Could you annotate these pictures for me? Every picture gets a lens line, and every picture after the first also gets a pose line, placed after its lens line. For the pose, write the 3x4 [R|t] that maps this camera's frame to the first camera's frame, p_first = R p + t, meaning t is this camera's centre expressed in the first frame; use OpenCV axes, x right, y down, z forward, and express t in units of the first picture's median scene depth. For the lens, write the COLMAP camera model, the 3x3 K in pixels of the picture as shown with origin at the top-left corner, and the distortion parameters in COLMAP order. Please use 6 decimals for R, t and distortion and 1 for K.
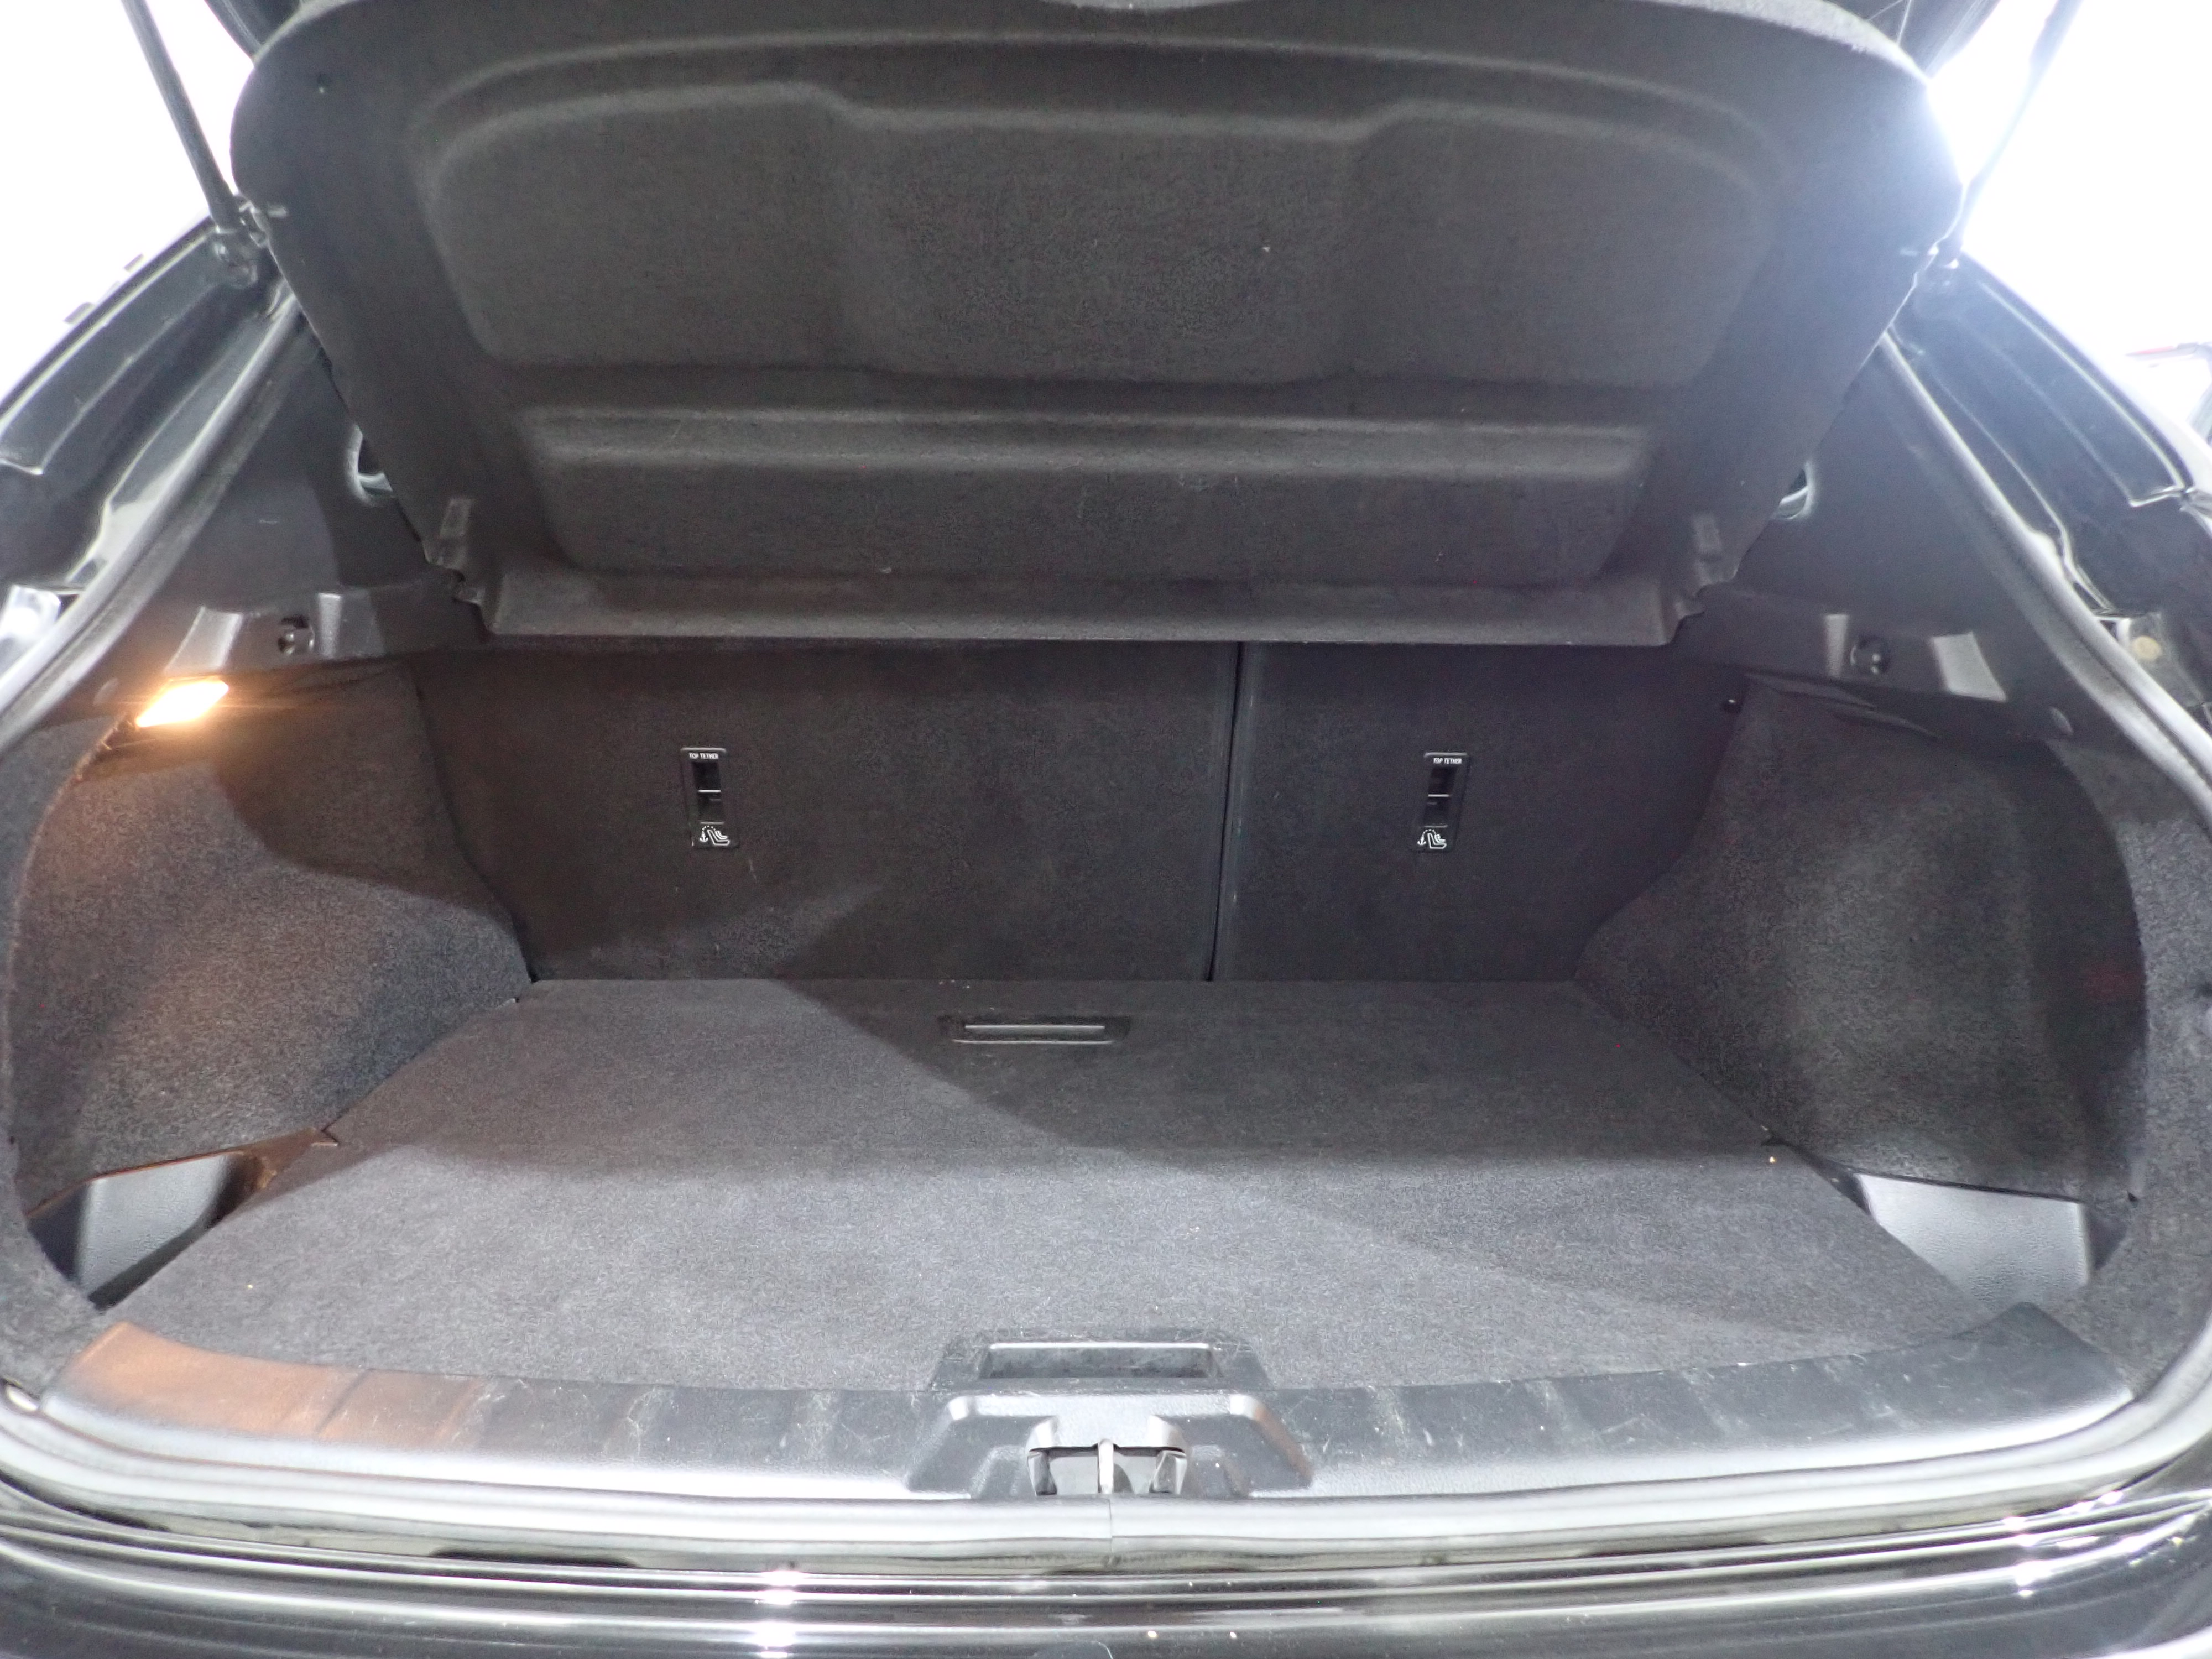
lens RADIAL K [[1664.5, 0, 1096.6], [0, 1664.5, 841.3], [0, 0, 1]] dist [-0.014131, 0.001834]
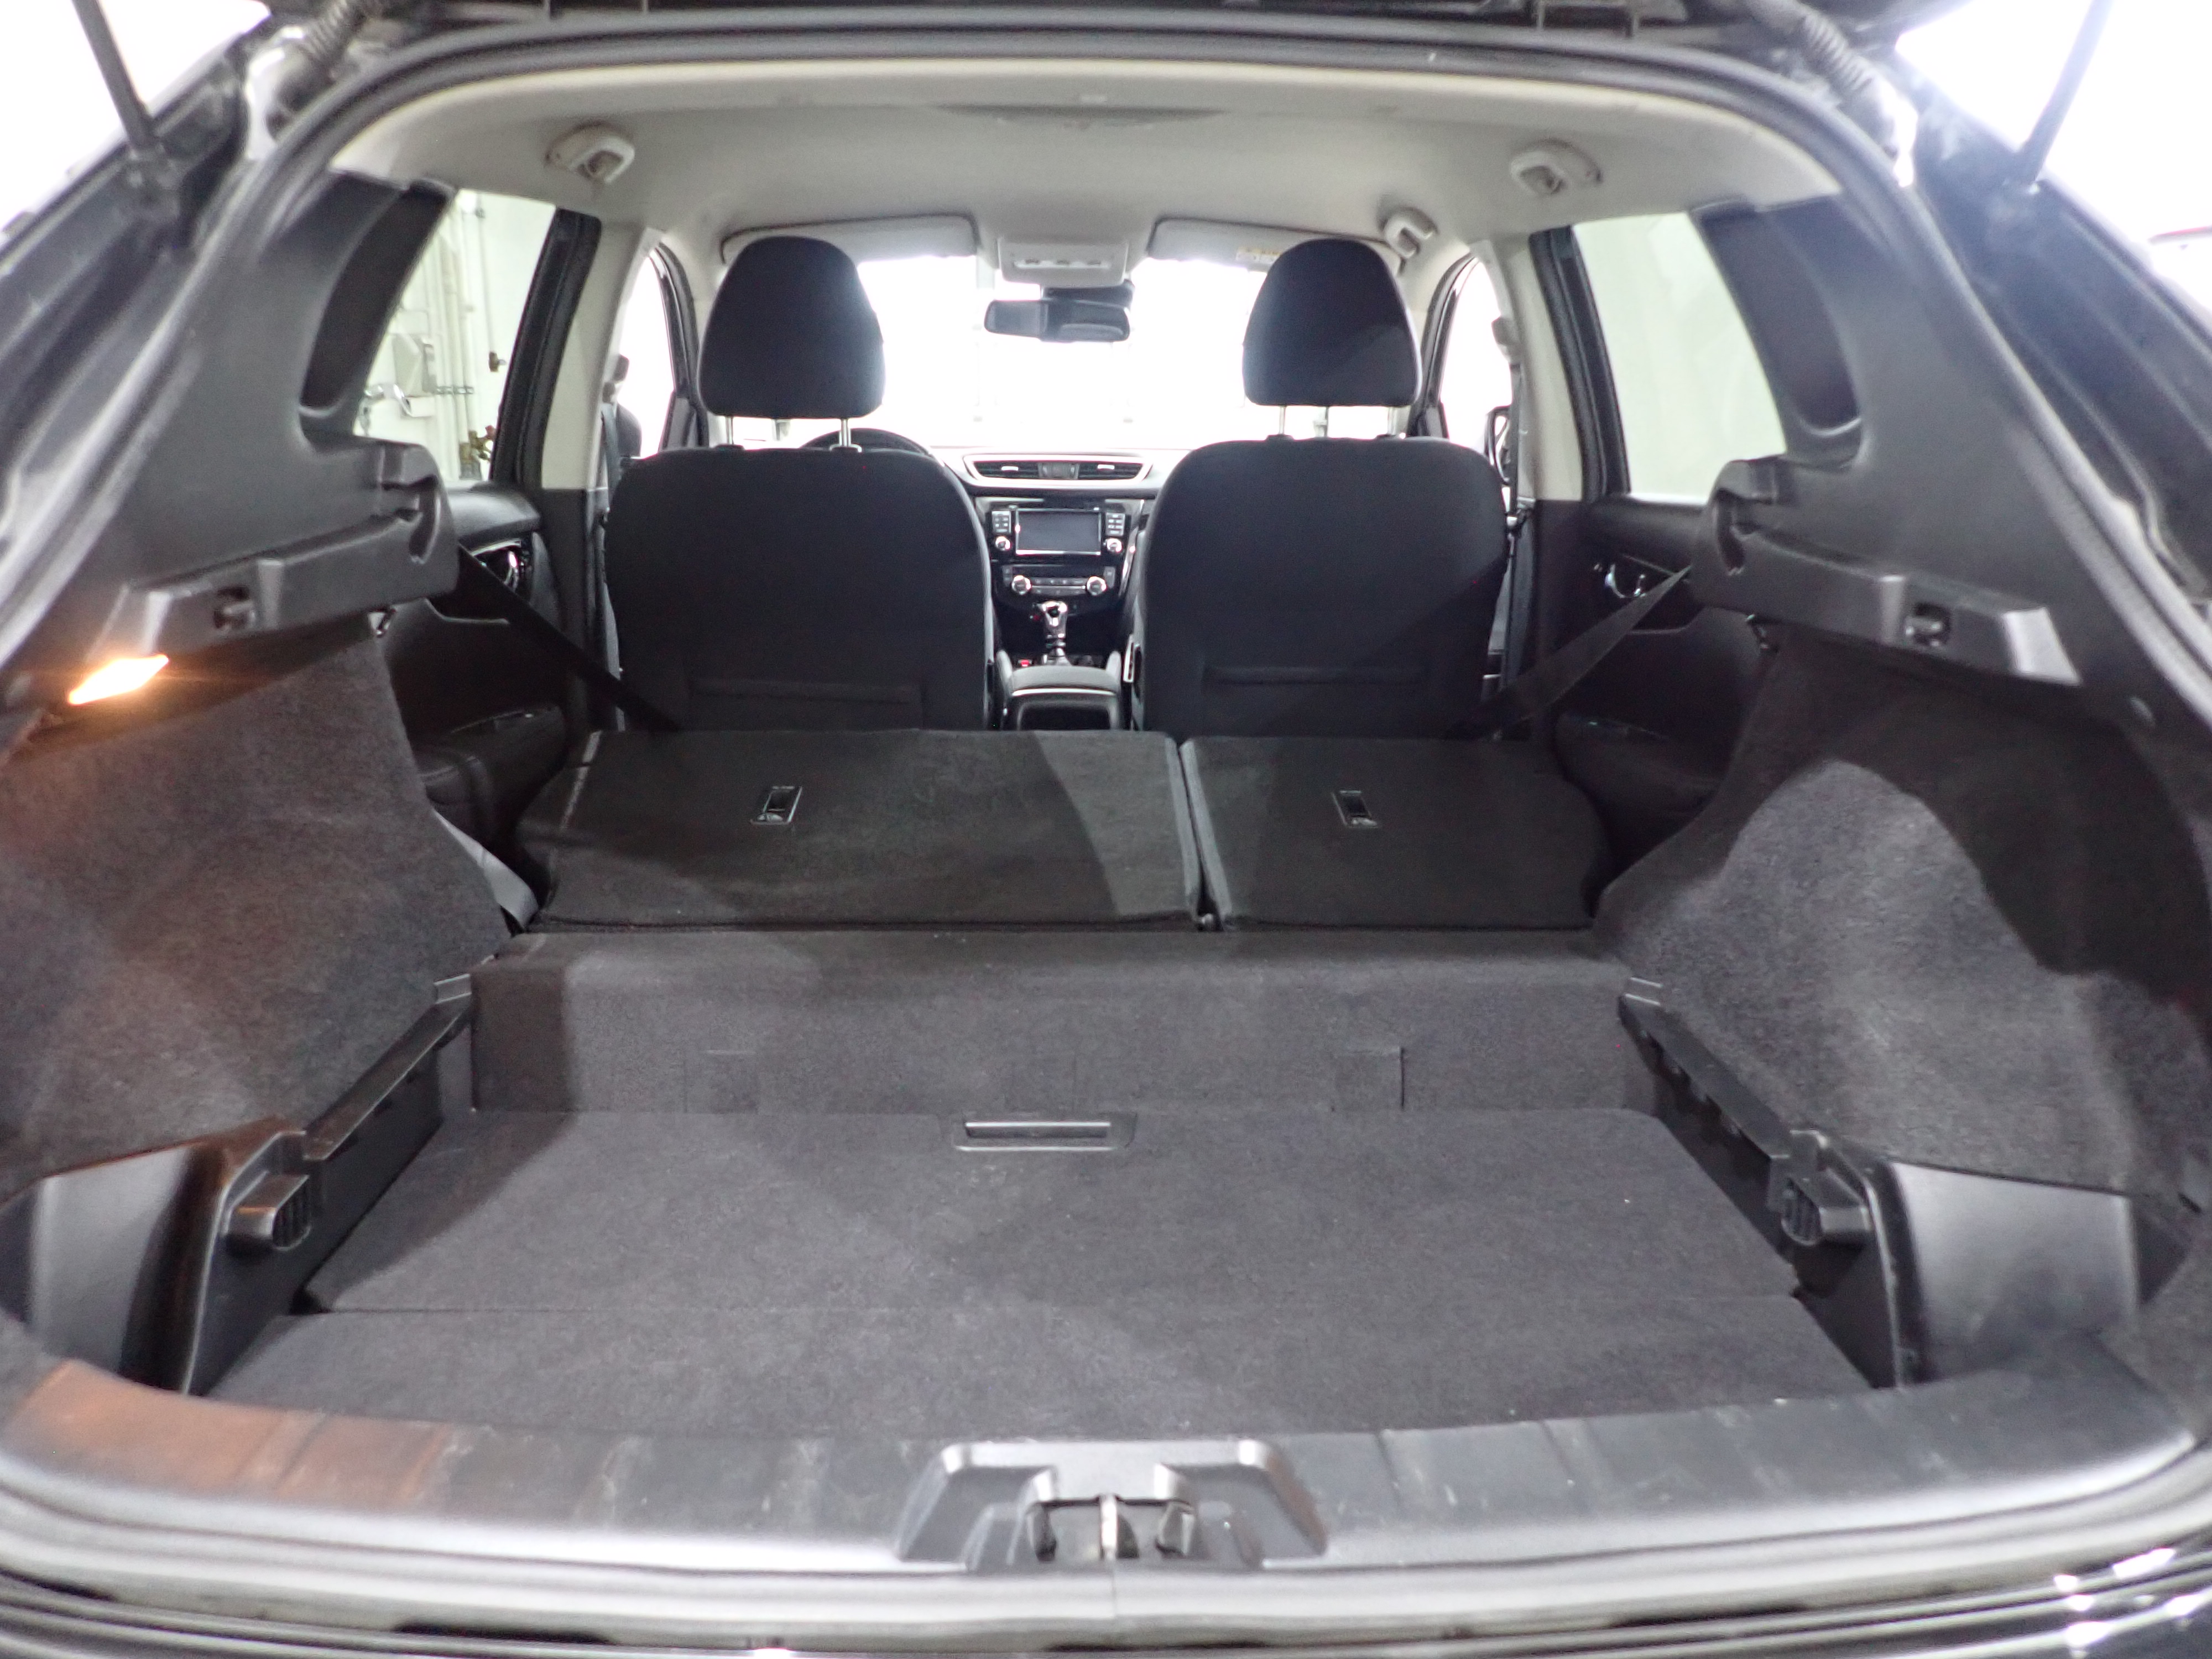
lens RADIAL K [[1664.5, 0, 1096.6], [0, 1664.5, 841.3], [0, 0, 1]] dist [-0.014131, 0.001834]
pose [[0.999999, -0.001209, -0.000135, -0.000610], [0.001215, 0.997261, 0.073950, -0.078038], [0.000045, -0.073950, 0.997262, 0.083098]]
